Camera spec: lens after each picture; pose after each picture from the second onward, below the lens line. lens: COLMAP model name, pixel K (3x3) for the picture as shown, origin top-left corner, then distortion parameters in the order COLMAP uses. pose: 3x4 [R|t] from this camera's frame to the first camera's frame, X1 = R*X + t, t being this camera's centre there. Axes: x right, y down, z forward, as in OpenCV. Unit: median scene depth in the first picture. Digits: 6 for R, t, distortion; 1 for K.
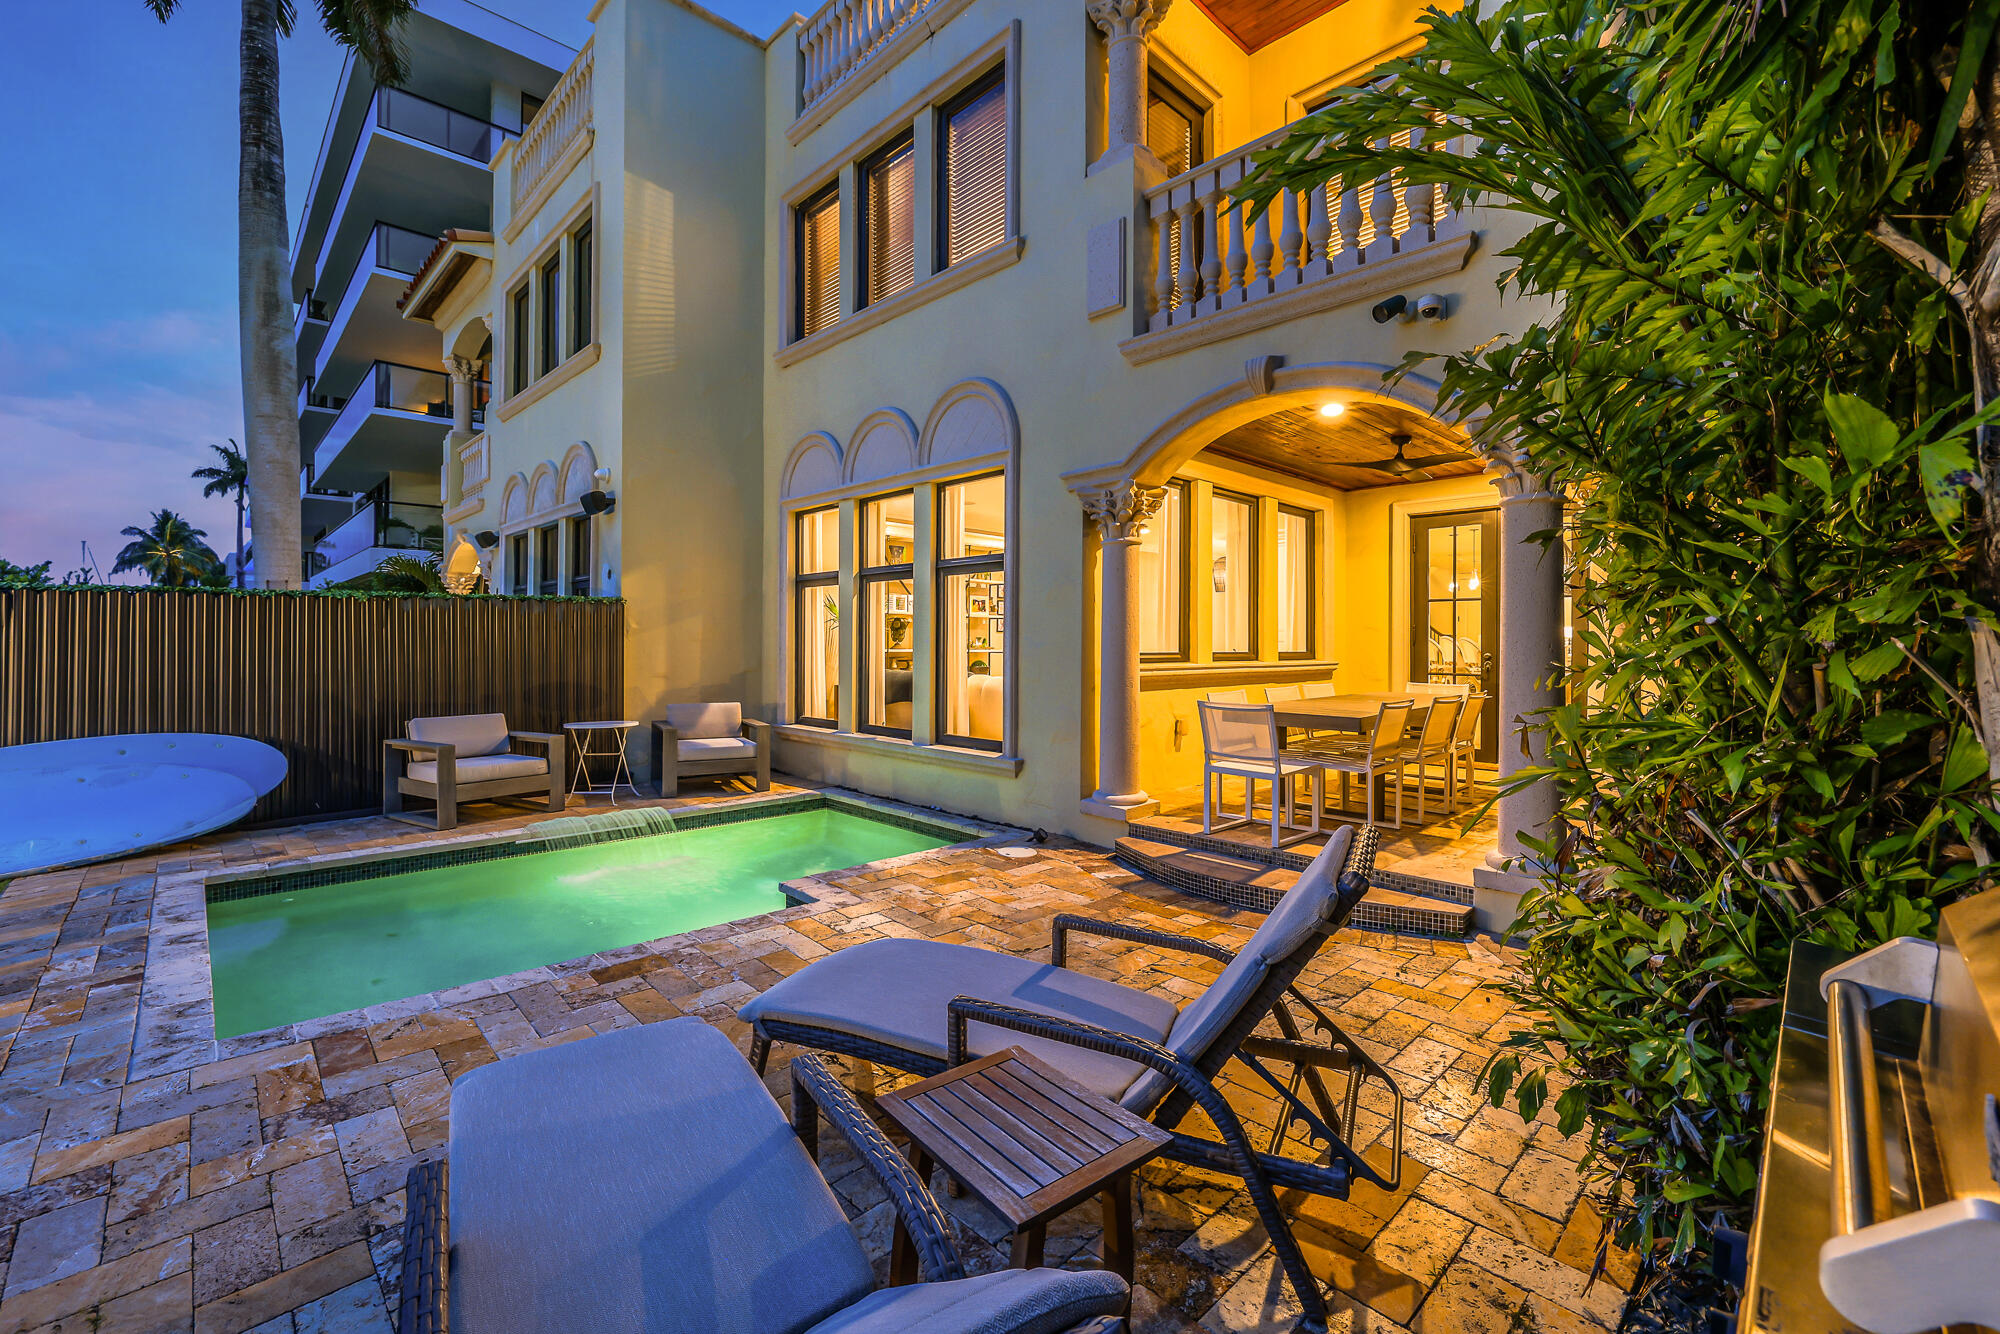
lens RADIAL K [[856.7, 0, 989.4], [0, 856.7, 643.6], [0, 0, 1]] dist [-0.000271, -0.000543]
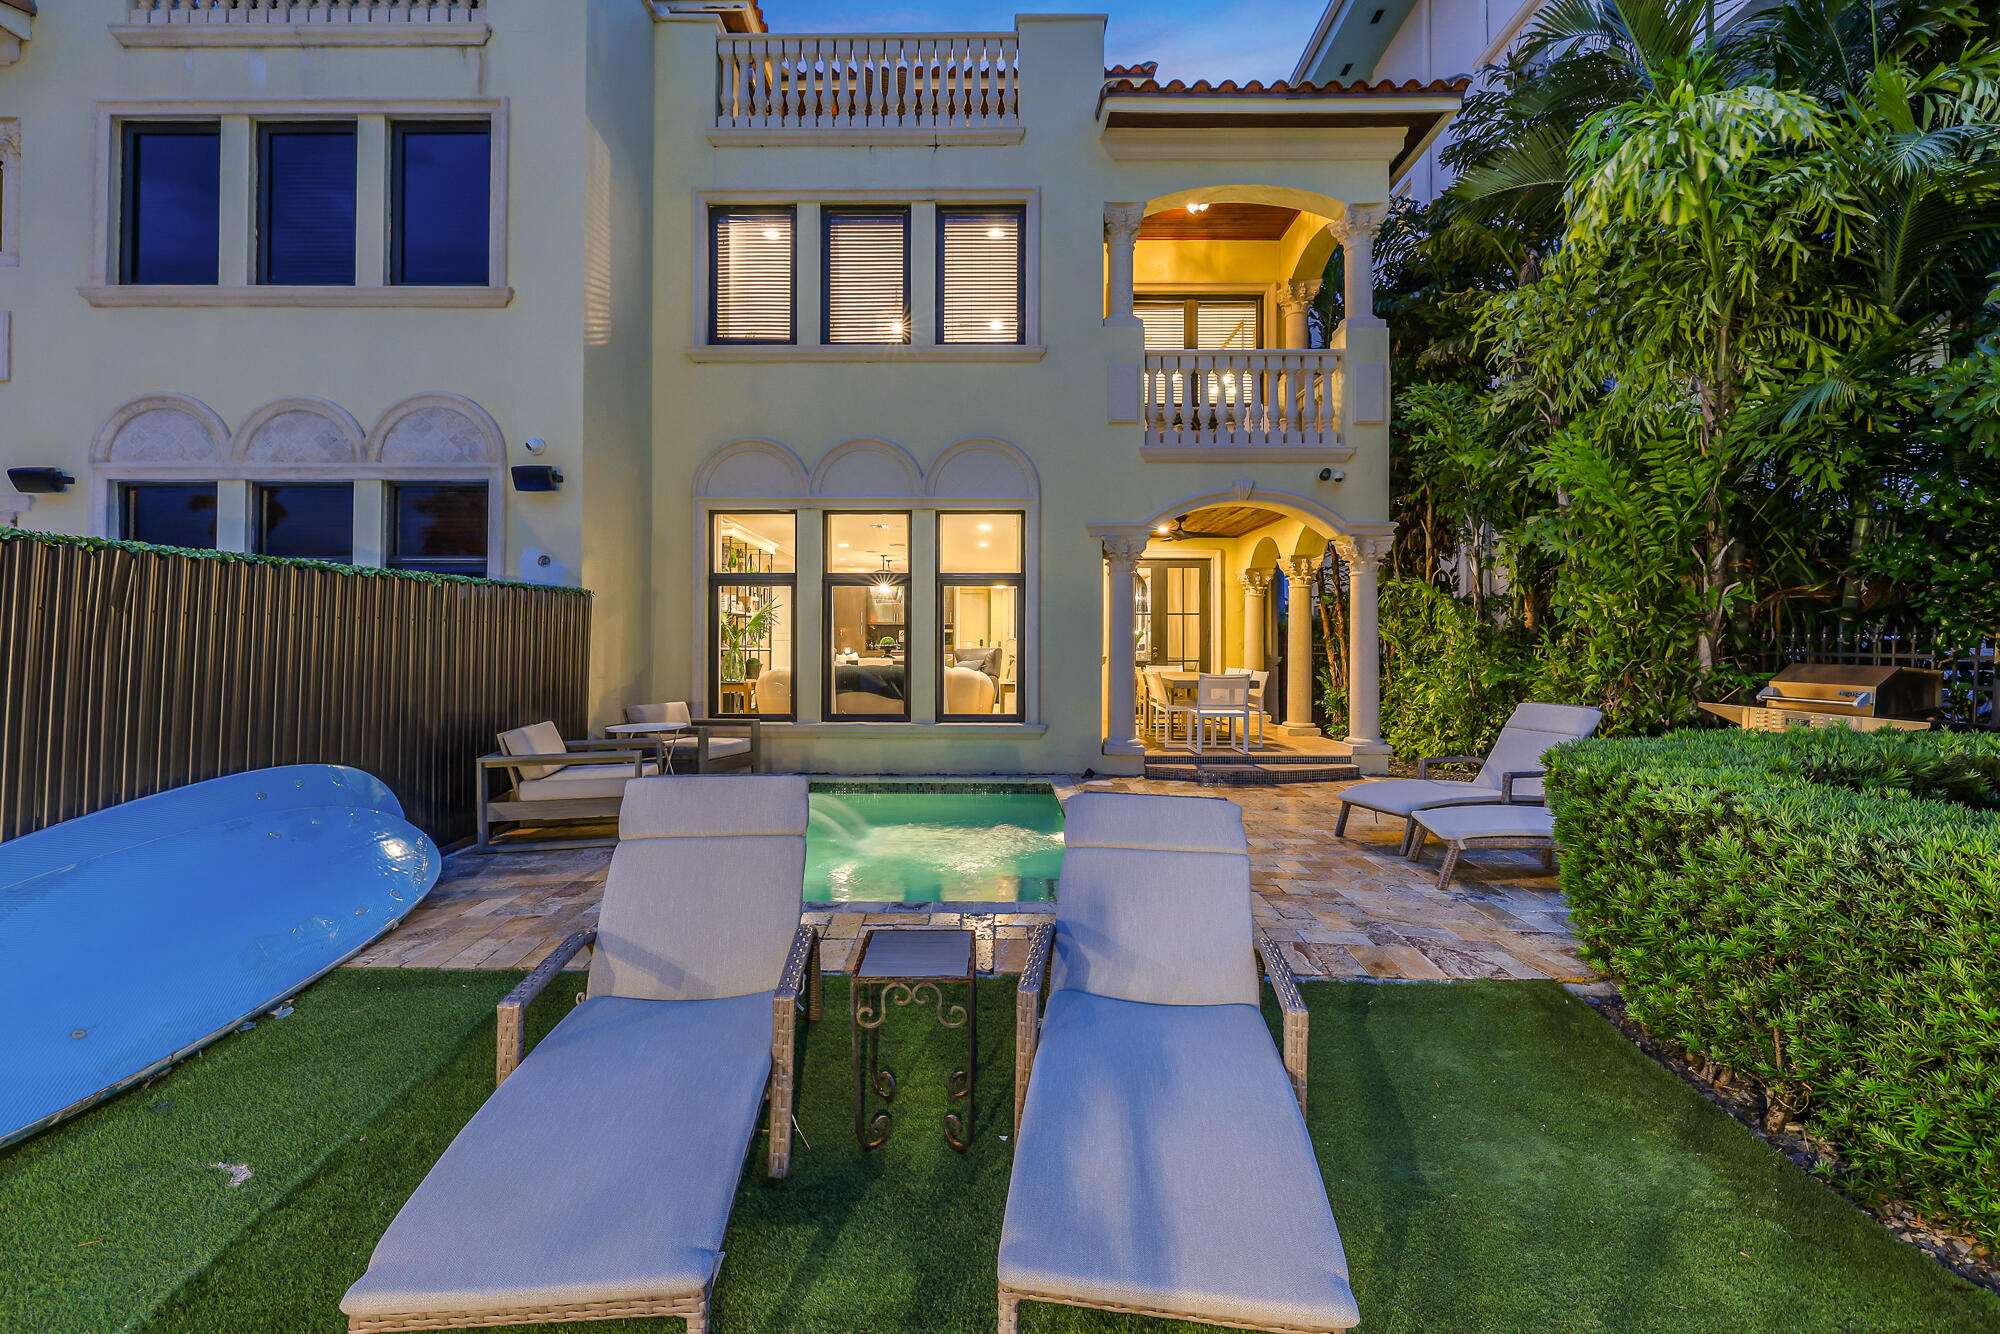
lens RADIAL K [[856.7, 0, 969.8], [0, 856.7, 635.5], [0, 0, 1]] dist [-0.000271, -0.000543]
pose [[0.690776, 0.008466, 0.723020, -1.119230], [0.002682, 0.999895, -0.014270, 0.011013], [-0.723064, 0.011796, 0.690680, 0.145573]]
